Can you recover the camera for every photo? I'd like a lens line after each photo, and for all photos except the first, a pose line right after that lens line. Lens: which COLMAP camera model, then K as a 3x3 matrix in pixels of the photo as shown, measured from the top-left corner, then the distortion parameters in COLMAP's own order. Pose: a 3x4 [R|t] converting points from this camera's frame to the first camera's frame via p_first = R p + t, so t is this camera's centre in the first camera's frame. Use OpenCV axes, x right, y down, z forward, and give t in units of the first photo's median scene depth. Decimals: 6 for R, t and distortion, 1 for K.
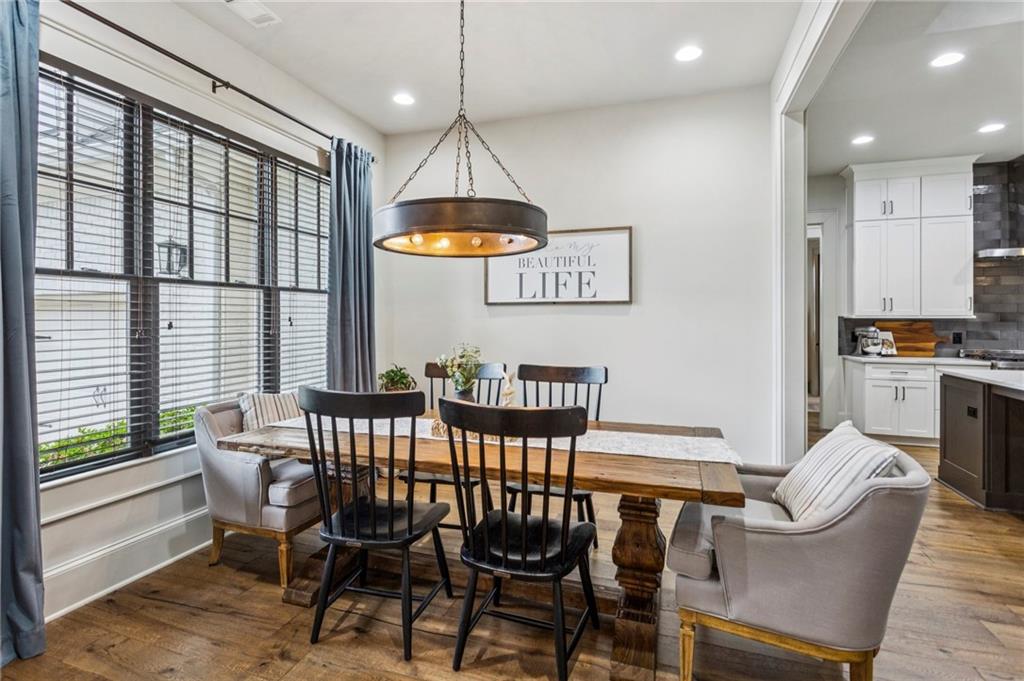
lens RADIAL K [[494.9, 0, 507.4], [0, 494.9, 321.0], [0, 0, 1]] dist [-0.000909, -0.000844]
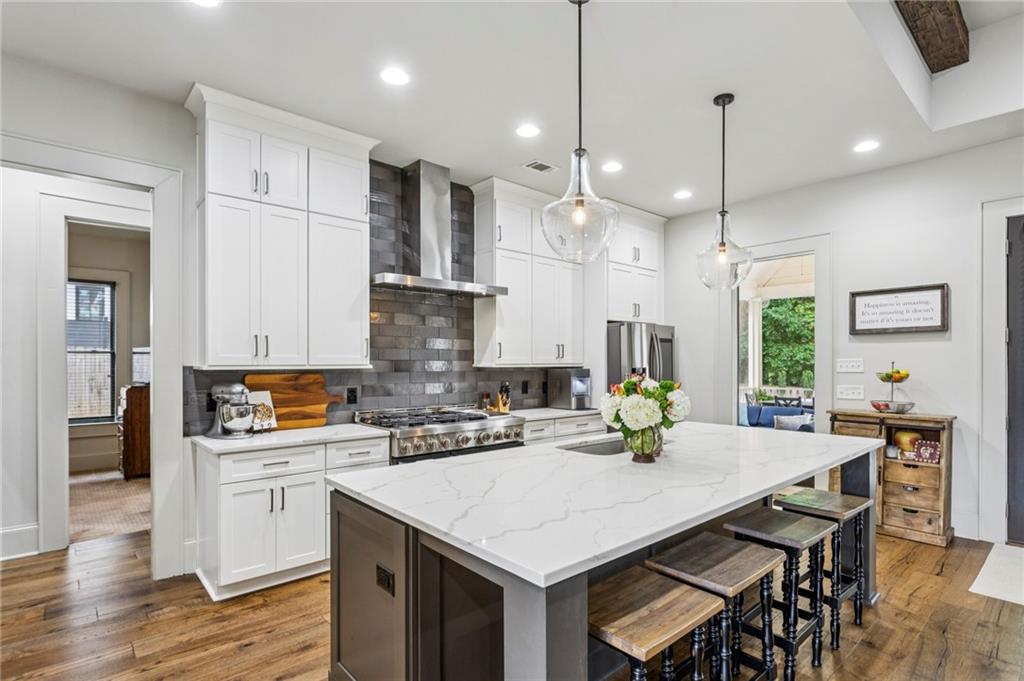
lens RADIAL K [[494.9, 0, 506.0], [0, 494.9, 358.9], [0, 0, 1]] dist [-0.000909, -0.000844]
pose [[0.495919, 0.002434, 0.868366, 0.402377], [0.003057, 0.999985, -0.004548, -0.014801], [-0.868364, 0.004910, 0.495904, 0.455046]]
